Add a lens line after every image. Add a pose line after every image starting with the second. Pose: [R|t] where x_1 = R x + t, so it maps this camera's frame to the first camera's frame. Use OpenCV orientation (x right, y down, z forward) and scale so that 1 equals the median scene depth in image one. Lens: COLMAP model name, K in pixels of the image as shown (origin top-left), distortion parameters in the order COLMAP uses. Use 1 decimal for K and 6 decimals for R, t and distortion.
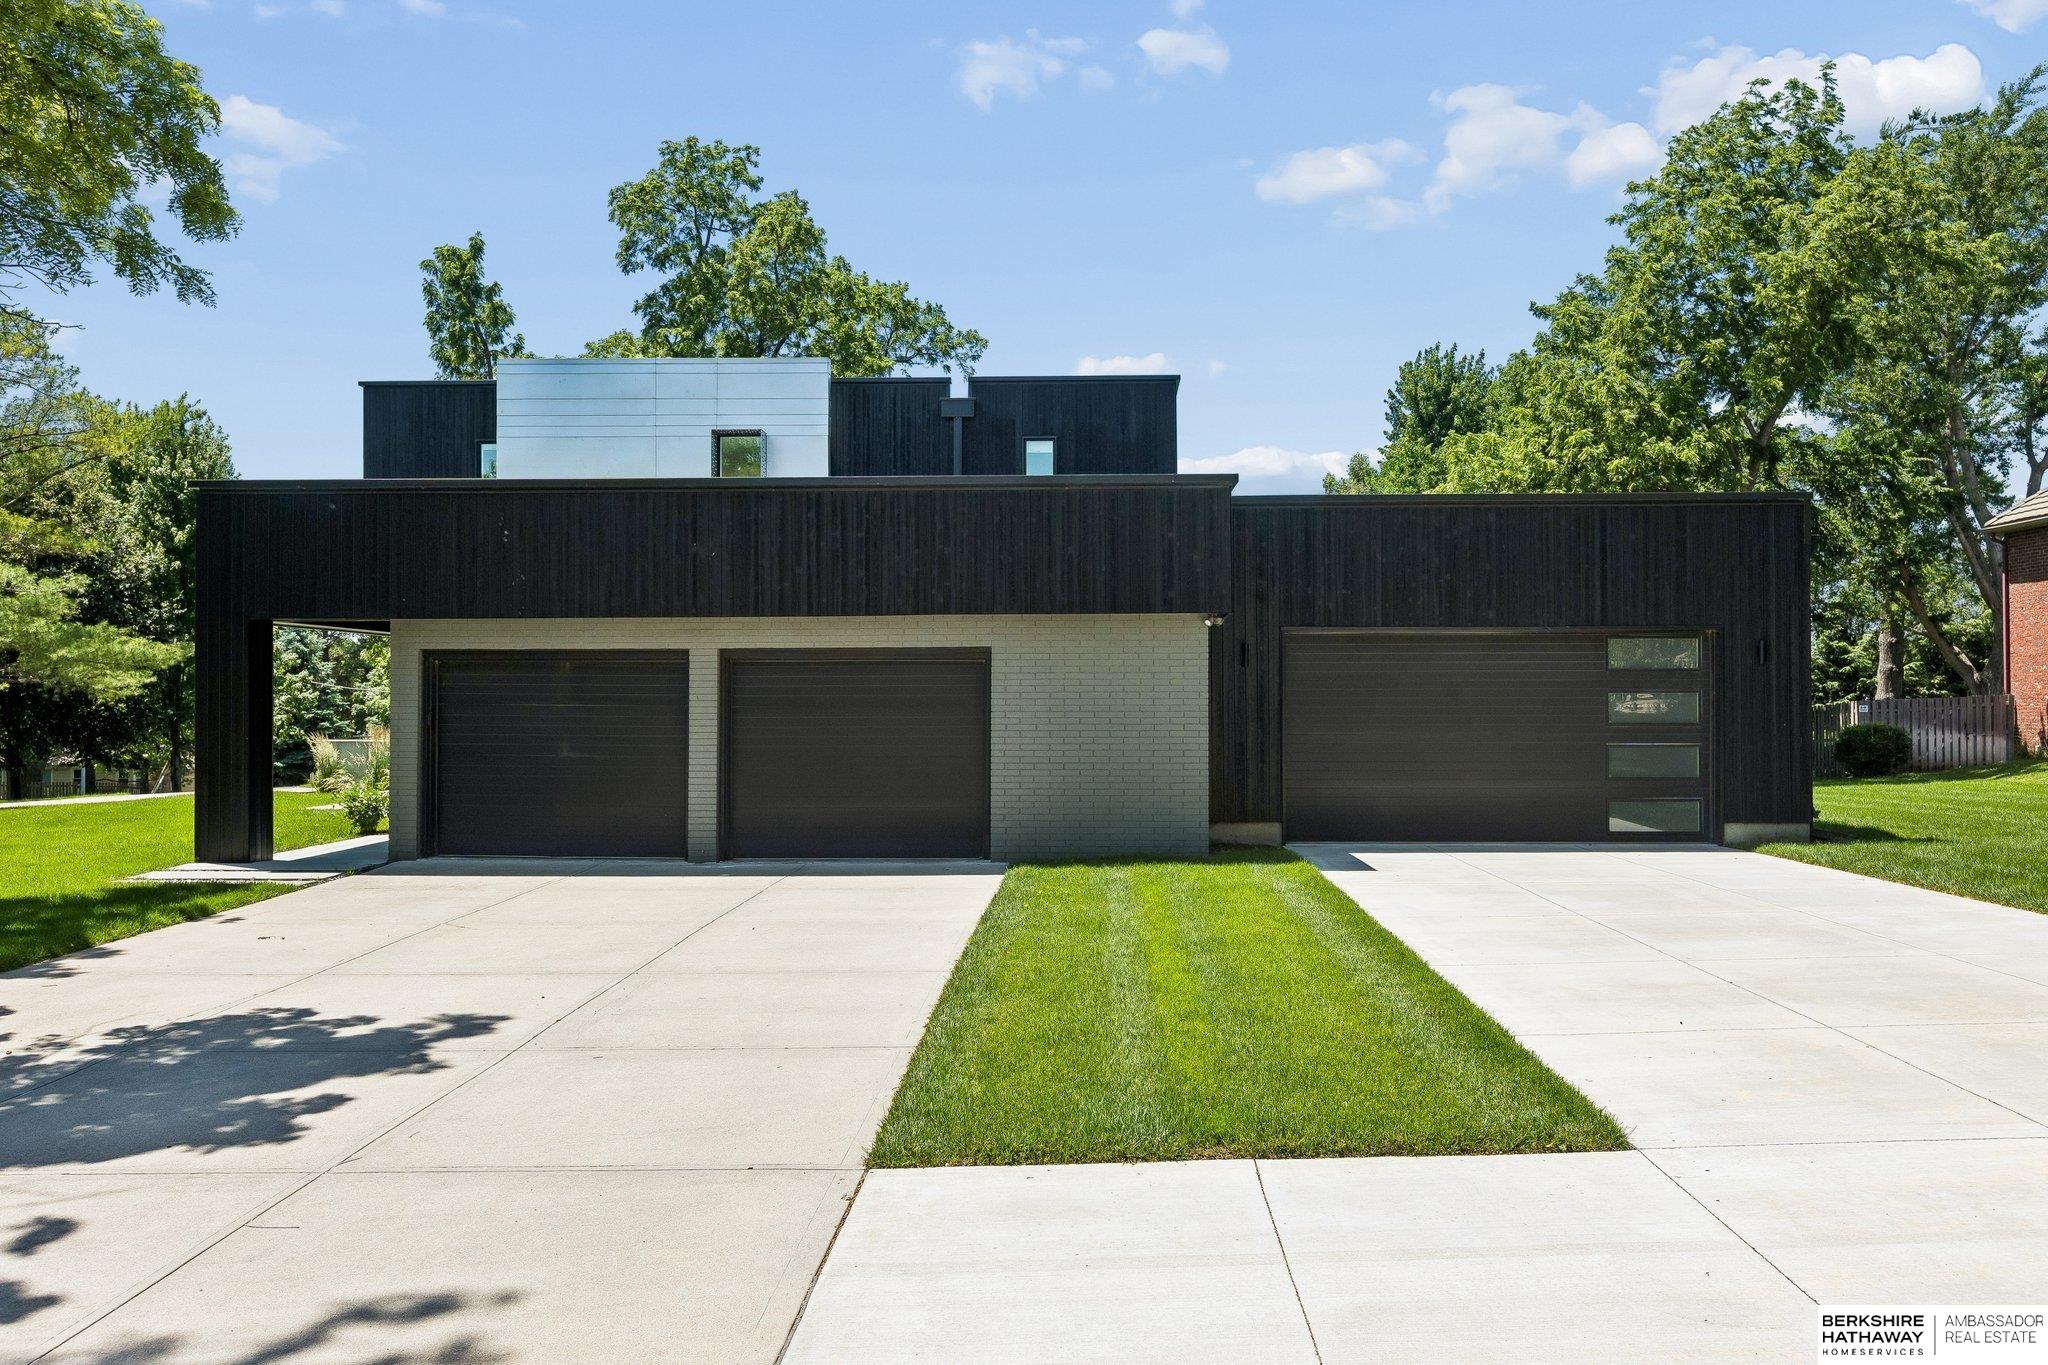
lens RADIAL K [[1656.3, 0, 1024.0], [0, 1656.3, 682.5], [0, 0, 1]] dist [0.003075, -0.002101]
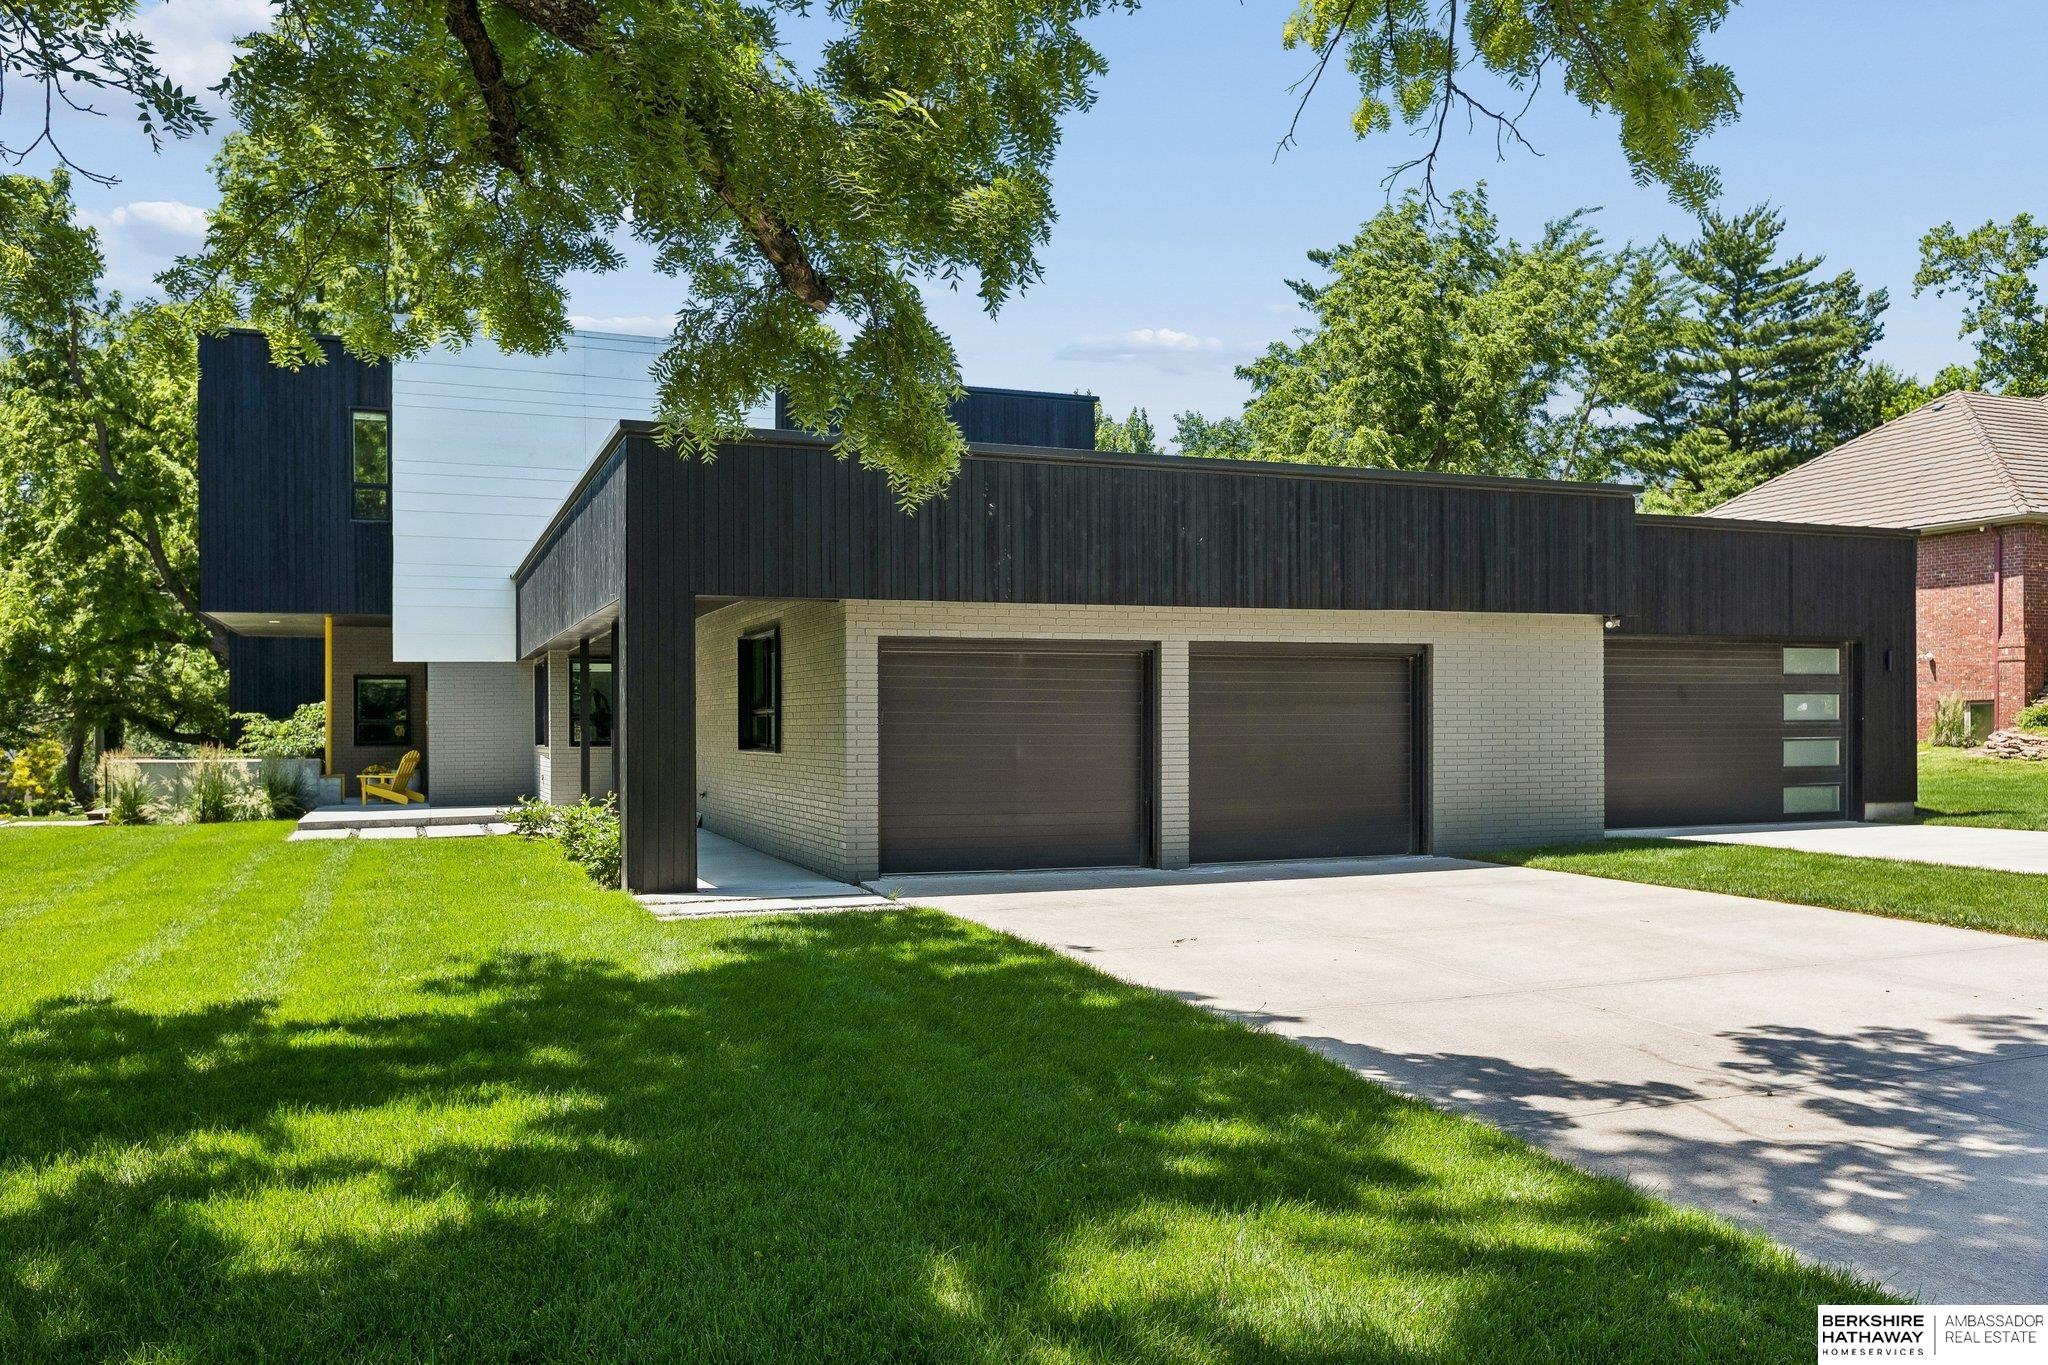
lens RADIAL K [[1567.4, 0, 1015.5], [0, 1567.4, 707.4], [0, 0, 1]] dist [-0.003496, -0.005969]
pose [[0.913077, 0.000556, 0.407787, -0.593264], [0.000180, 0.999998, -0.001766, 0.017458], [-0.407788, 0.001686, 0.913075, 0.212847]]
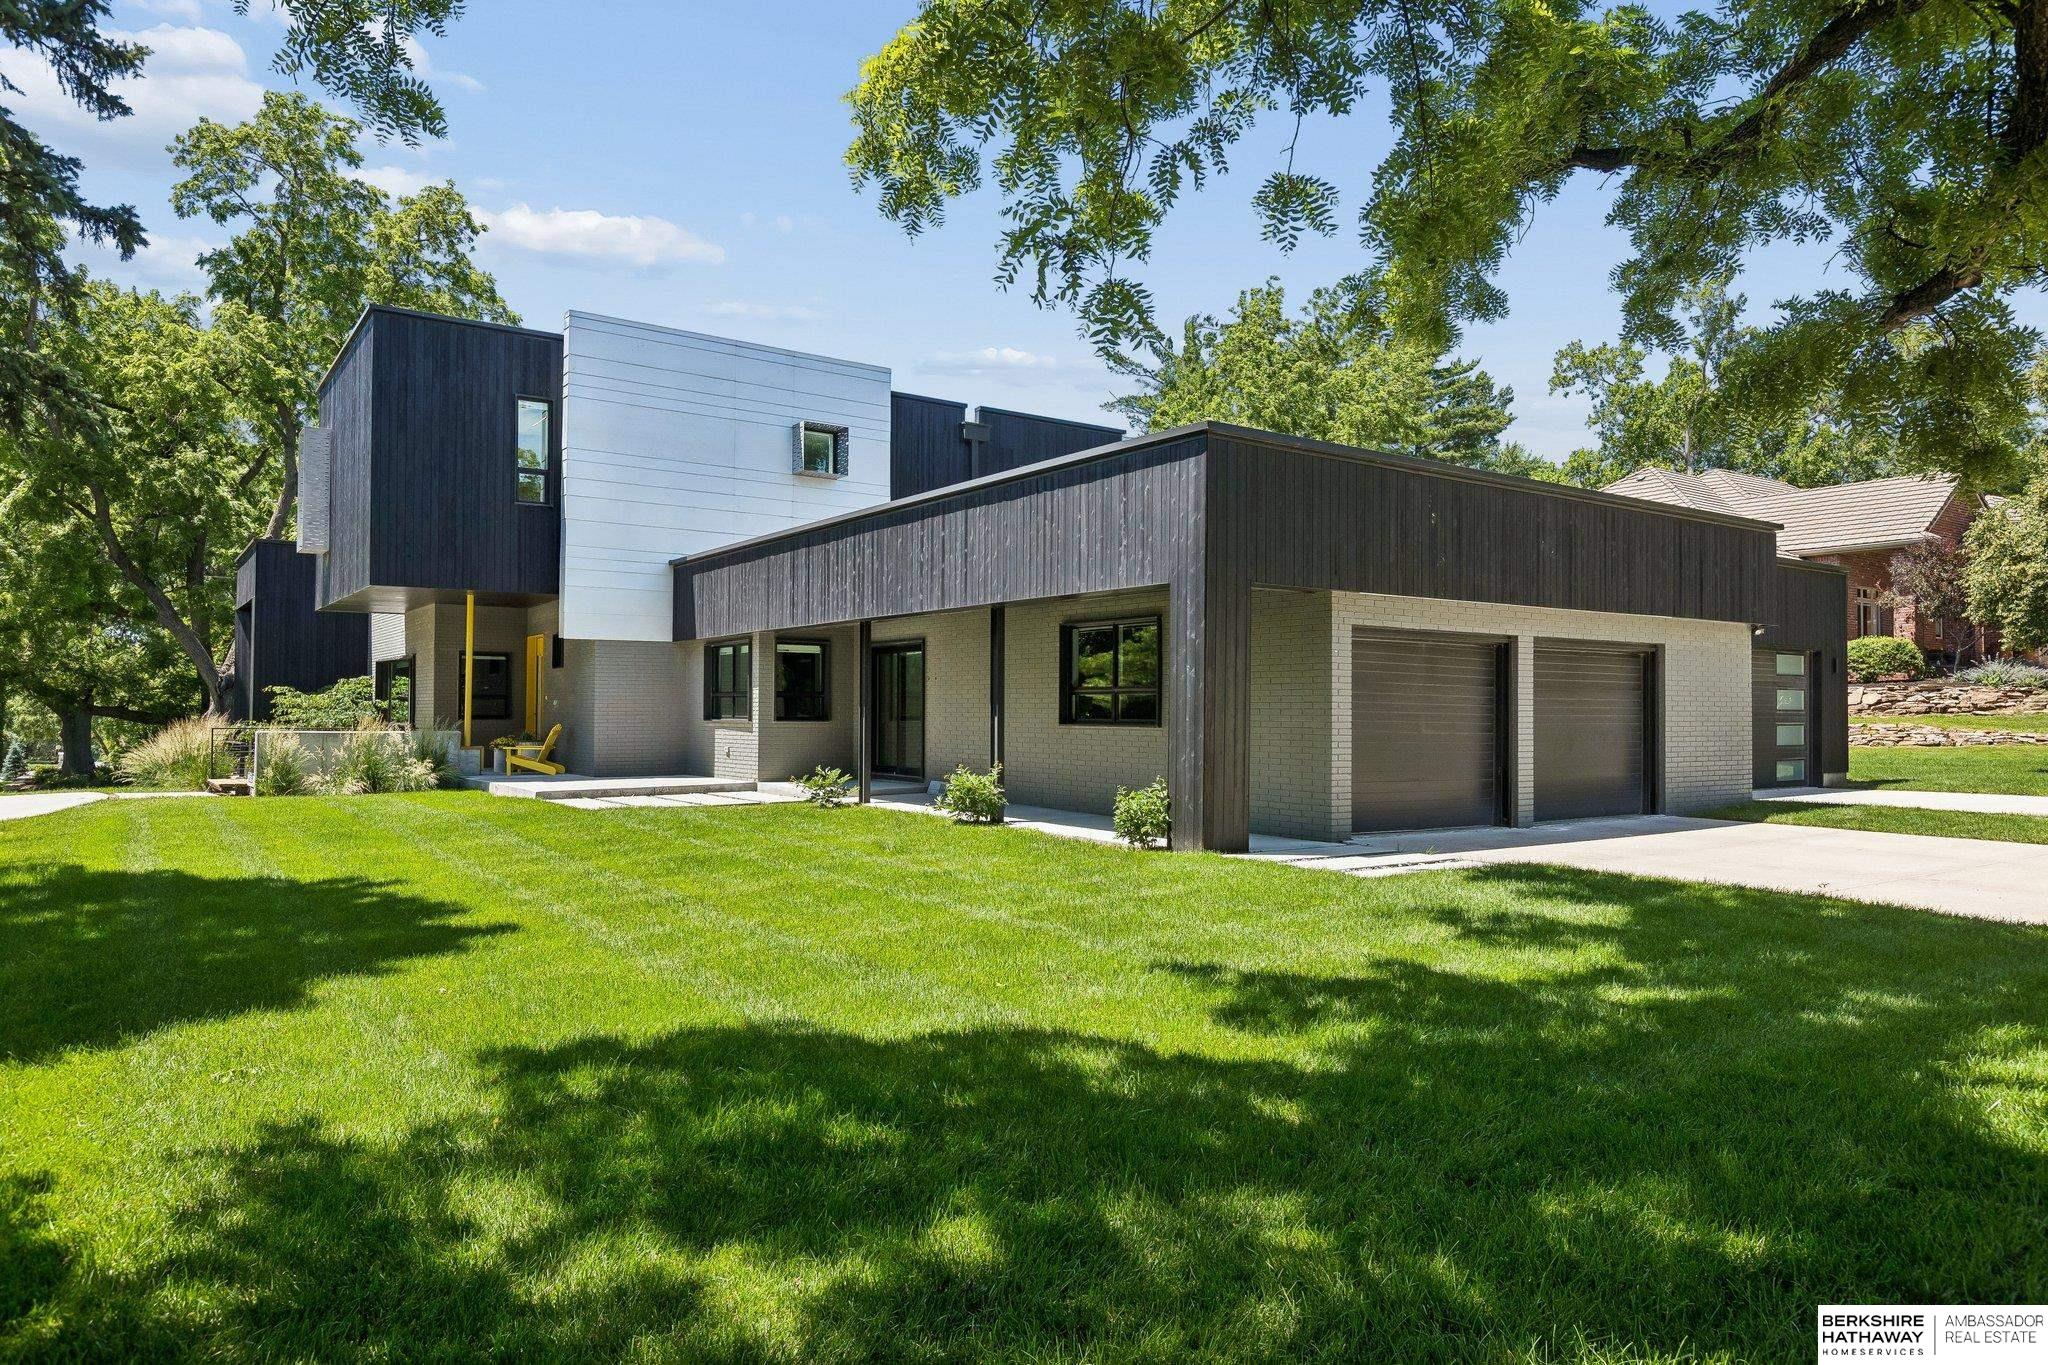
lens RADIAL K [[1306.0, 0, 1024.0], [0, 1306.0, 682.5], [0, 0, 1]] dist [-0.035720, 0.054610]
pose [[0.791969, 0.019453, 0.610251, -0.925528], [-0.013654, 0.999807, -0.014150, 0.026027], [-0.610409, 0.002874, 0.792082, 0.477646]]
